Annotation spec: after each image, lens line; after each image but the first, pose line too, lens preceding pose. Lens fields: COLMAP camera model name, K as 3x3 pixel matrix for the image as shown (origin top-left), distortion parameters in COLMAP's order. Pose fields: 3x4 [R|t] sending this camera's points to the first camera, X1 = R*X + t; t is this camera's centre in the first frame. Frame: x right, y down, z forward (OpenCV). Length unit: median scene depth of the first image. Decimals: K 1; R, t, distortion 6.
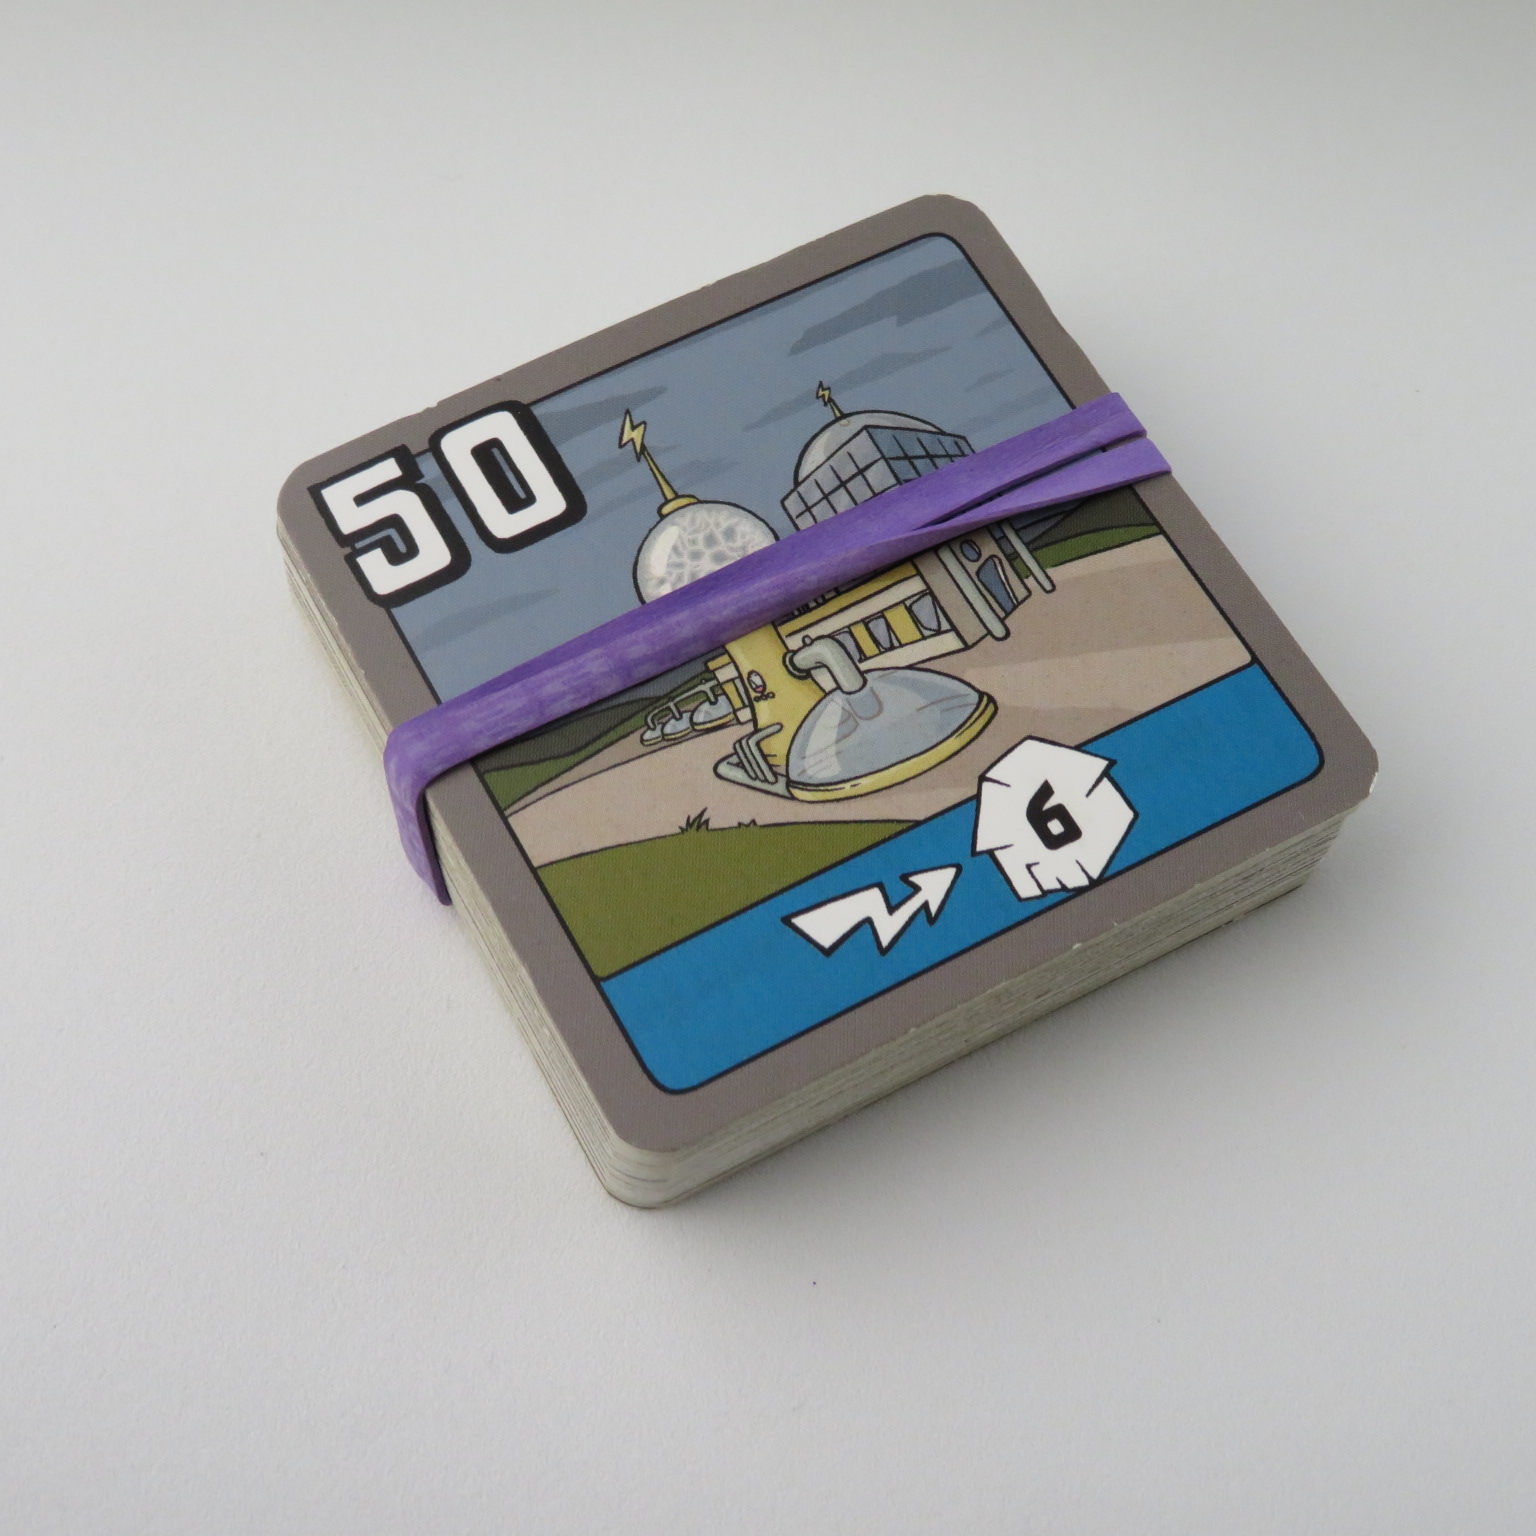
lens RADIAL K [[2482.8, 0, 768.0], [0, 2482.8, 768.0], [0, 0, 1]] dist [-0.061645, 0.042265]
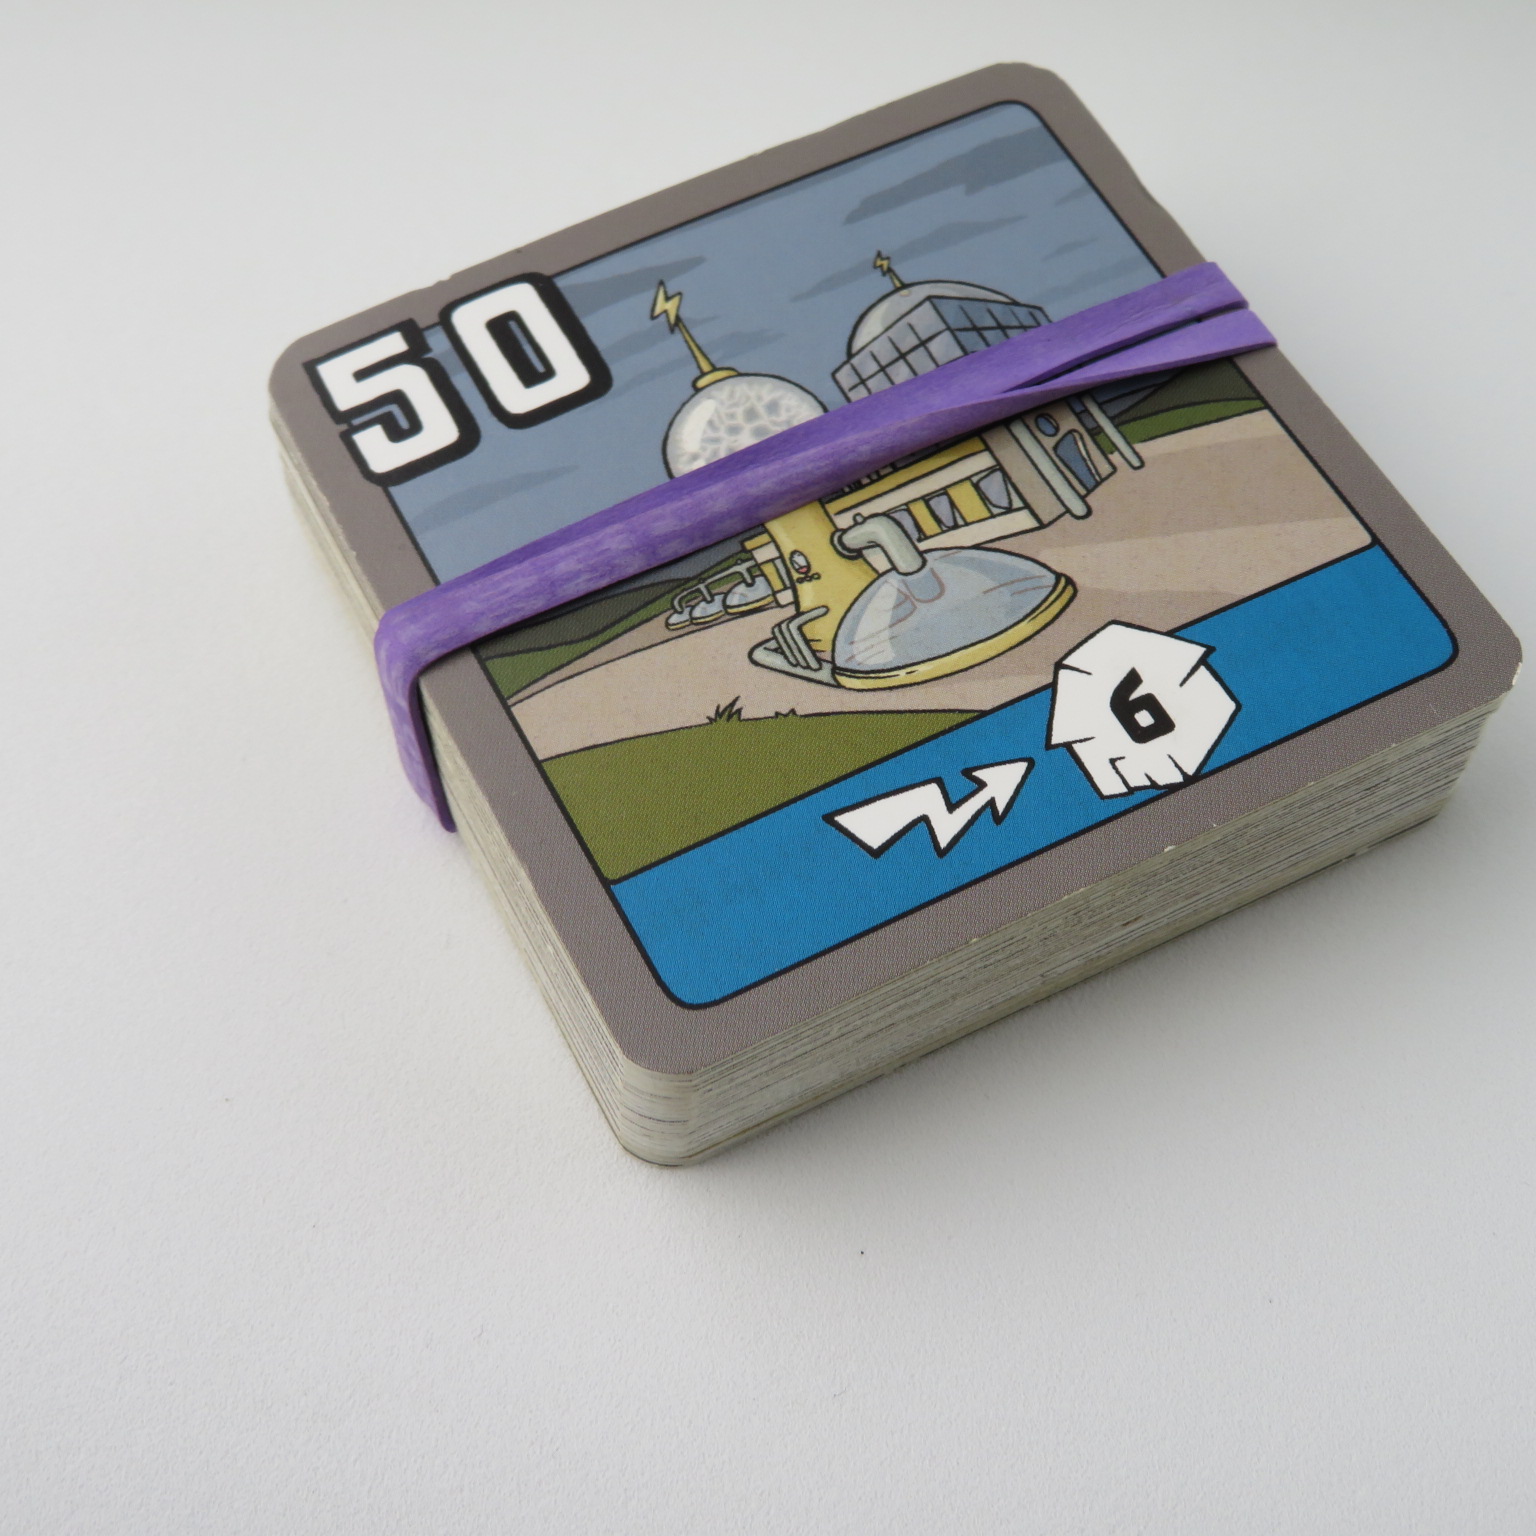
lens RADIAL K [[2482.8, 0, 768.0], [0, 2482.8, 768.0], [0, 0, 1]] dist [-0.061645, 0.042265]
pose [[0.998688, 0.000384, -0.051214, 0.028748], [-0.004419, 0.996889, -0.078695, 0.105537], [0.051024, 0.078818, 0.995582, 0.134692]]
